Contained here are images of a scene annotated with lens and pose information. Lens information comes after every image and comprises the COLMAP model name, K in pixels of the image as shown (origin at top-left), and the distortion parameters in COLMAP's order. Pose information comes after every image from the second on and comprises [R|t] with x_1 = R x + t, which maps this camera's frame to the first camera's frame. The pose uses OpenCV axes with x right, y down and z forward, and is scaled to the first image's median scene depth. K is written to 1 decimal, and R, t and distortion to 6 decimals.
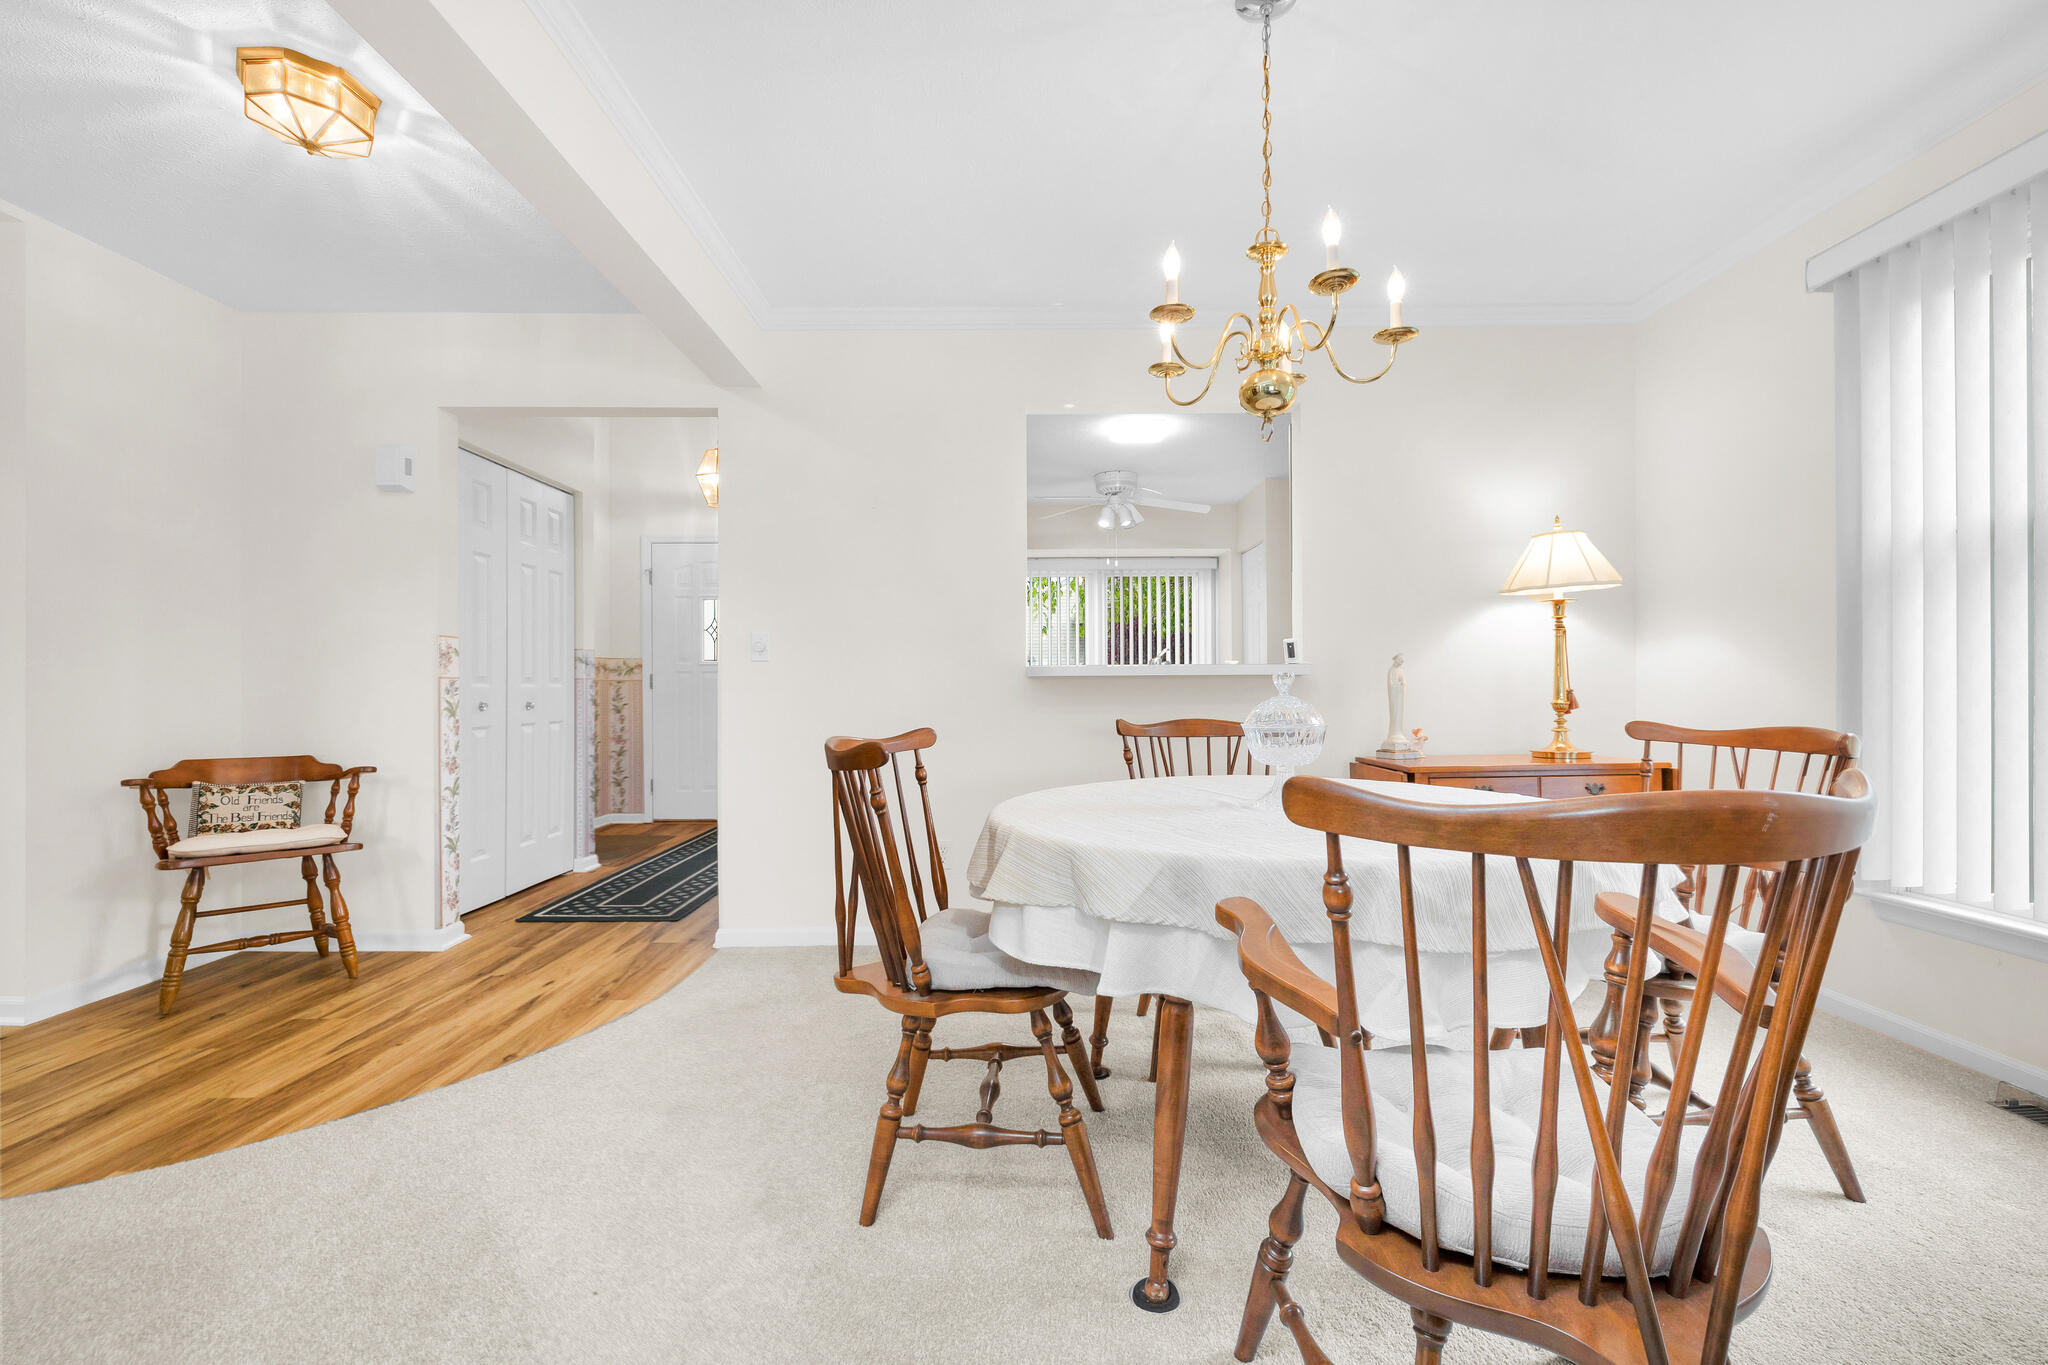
lens RADIAL K [[866.6, 0, 1023.3], [0, 866.6, 687.4], [0, 0, 1]] dist [-0.000428, -0.000479]
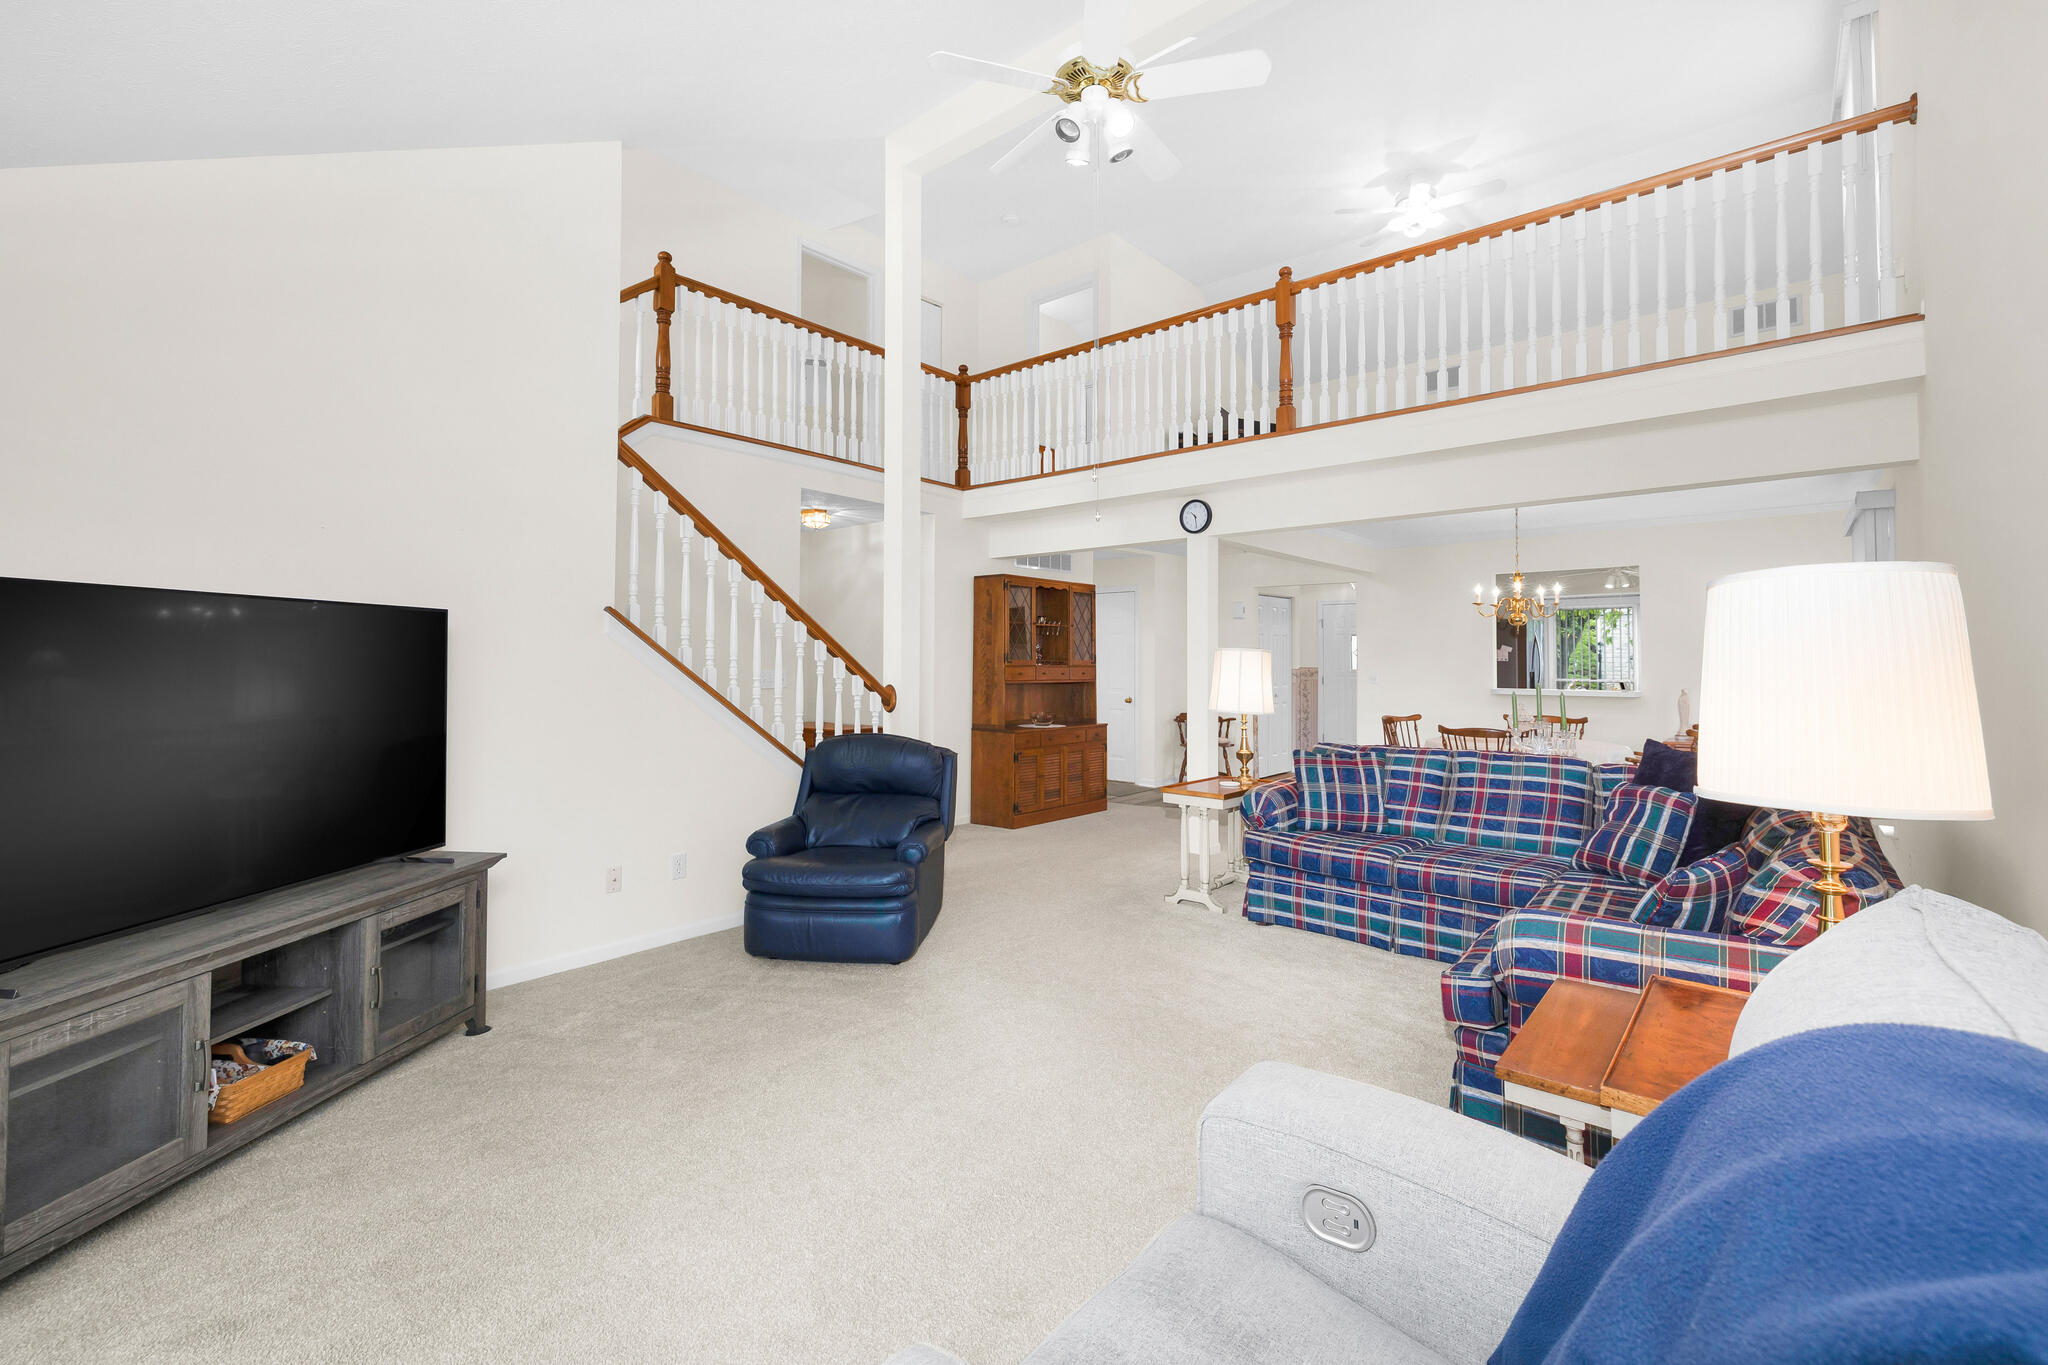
lens RADIAL K [[866.6, 0, 1031.1], [0, 866.6, 662.8], [0, 0, 1]] dist [-0.000428, -0.000479]
pose [[0.763172, 0.009204, -0.646130, 0.591779], [-0.006502, 0.999957, 0.006565, -0.107181], [0.646163, -0.000809, 0.763199, -1.654926]]
